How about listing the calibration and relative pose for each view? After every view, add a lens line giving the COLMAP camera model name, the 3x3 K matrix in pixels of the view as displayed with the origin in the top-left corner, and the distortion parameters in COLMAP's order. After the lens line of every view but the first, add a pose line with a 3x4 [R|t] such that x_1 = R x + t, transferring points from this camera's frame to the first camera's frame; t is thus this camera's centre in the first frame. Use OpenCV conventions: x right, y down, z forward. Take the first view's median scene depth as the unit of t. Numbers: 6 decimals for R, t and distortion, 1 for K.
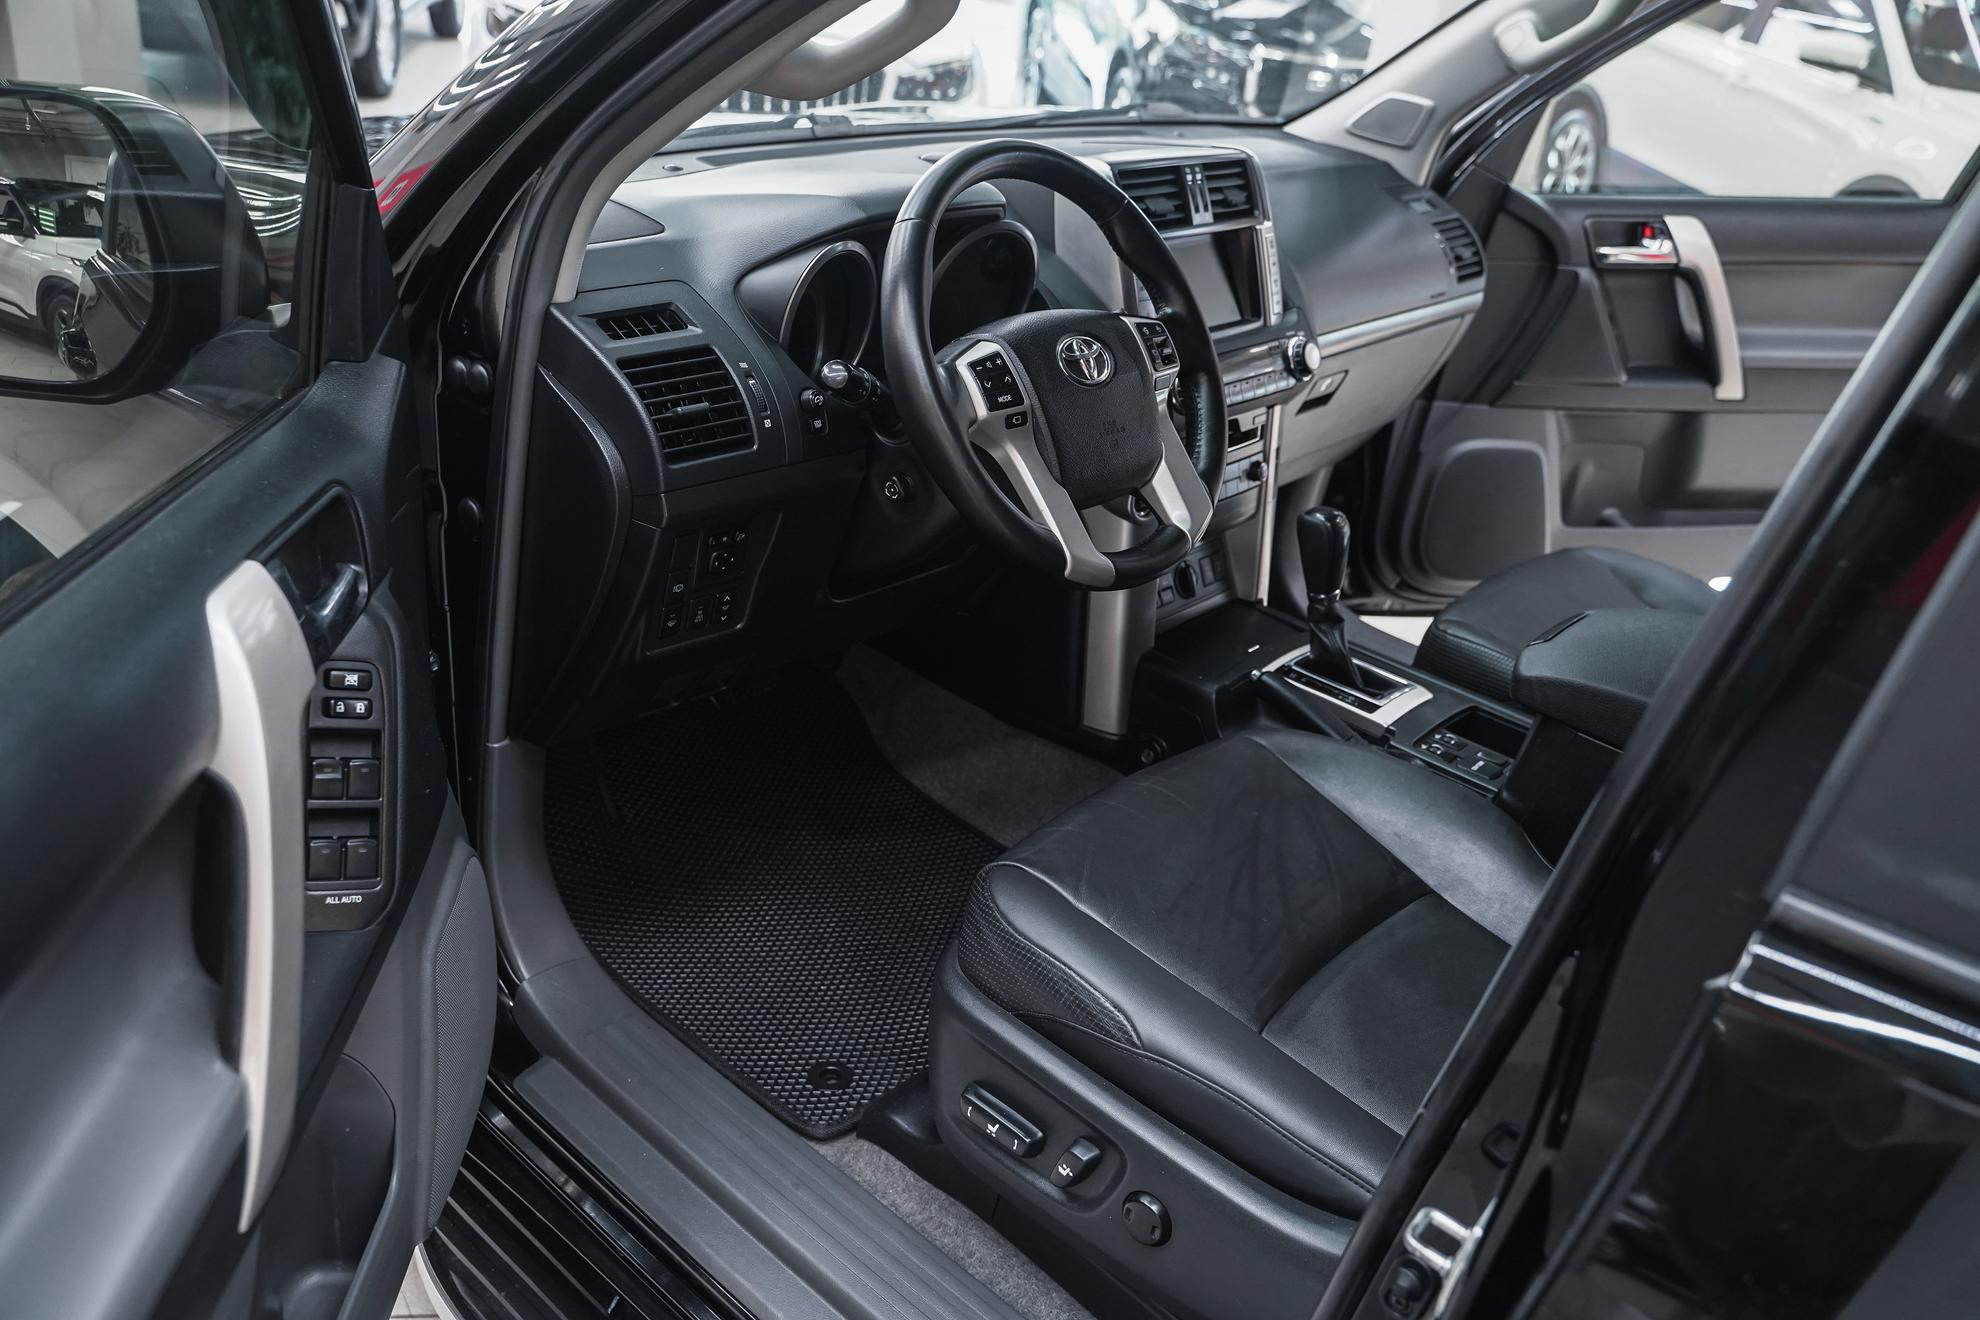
lens RADIAL K [[1599.6, 0, 1008.0], [0, 1599.6, 709.3], [0, 0, 1]] dist [-0.001534, -0.000270]
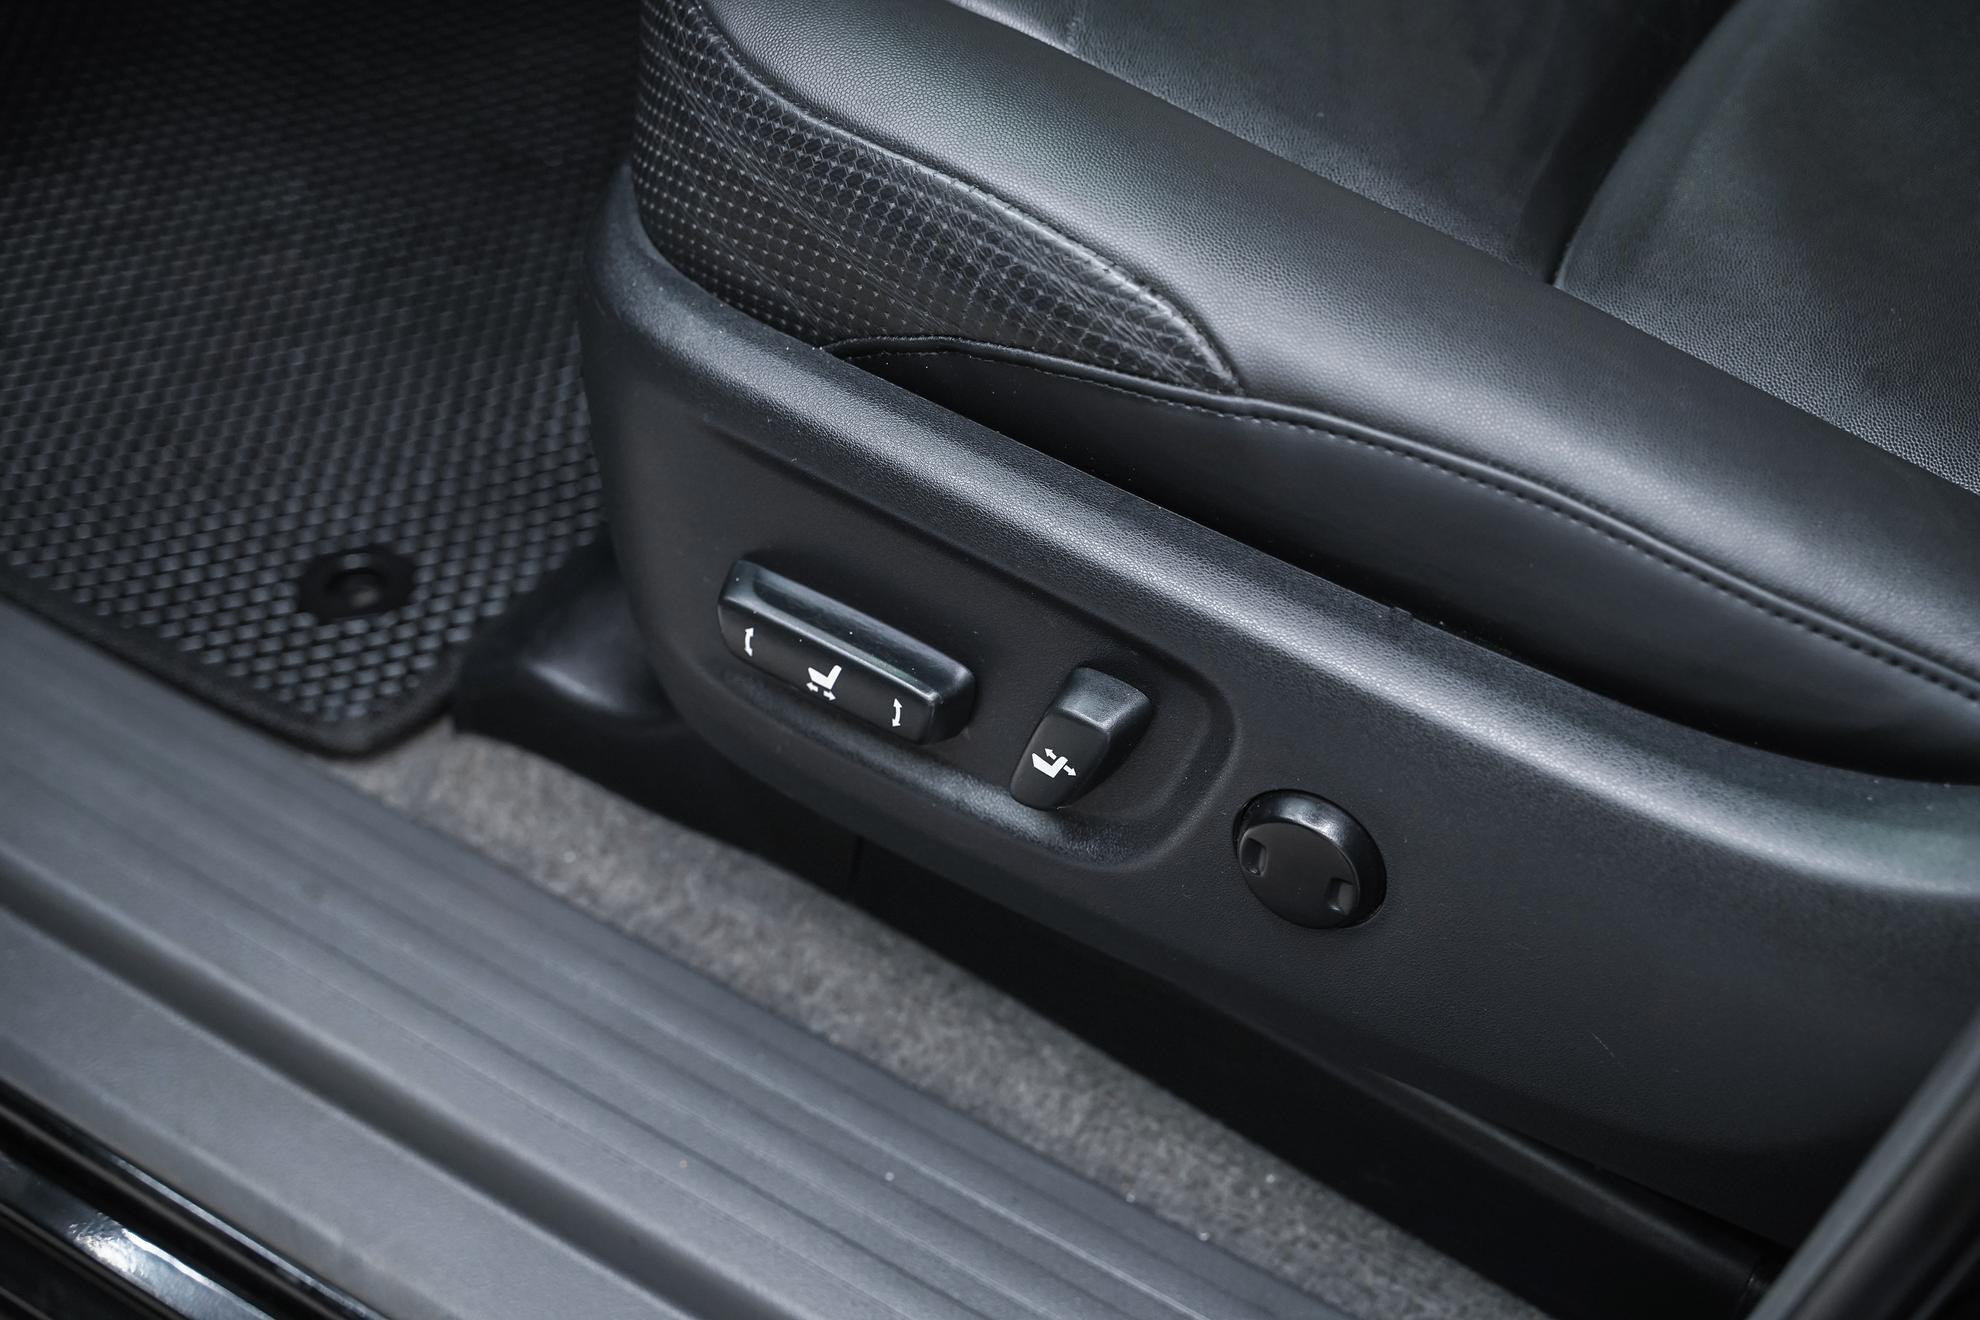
lens RADIAL K [[3019.0, 0, 991.4], [0, 3019.0, 585.9], [0, 0, 1]] dist [0.015018, -0.001954]
pose [[0.983851, -0.166151, 0.066563, -0.014099], [0.141425, 0.949561, 0.279881, 0.063323], [-0.109708, -0.265948, 0.957724, 0.367906]]
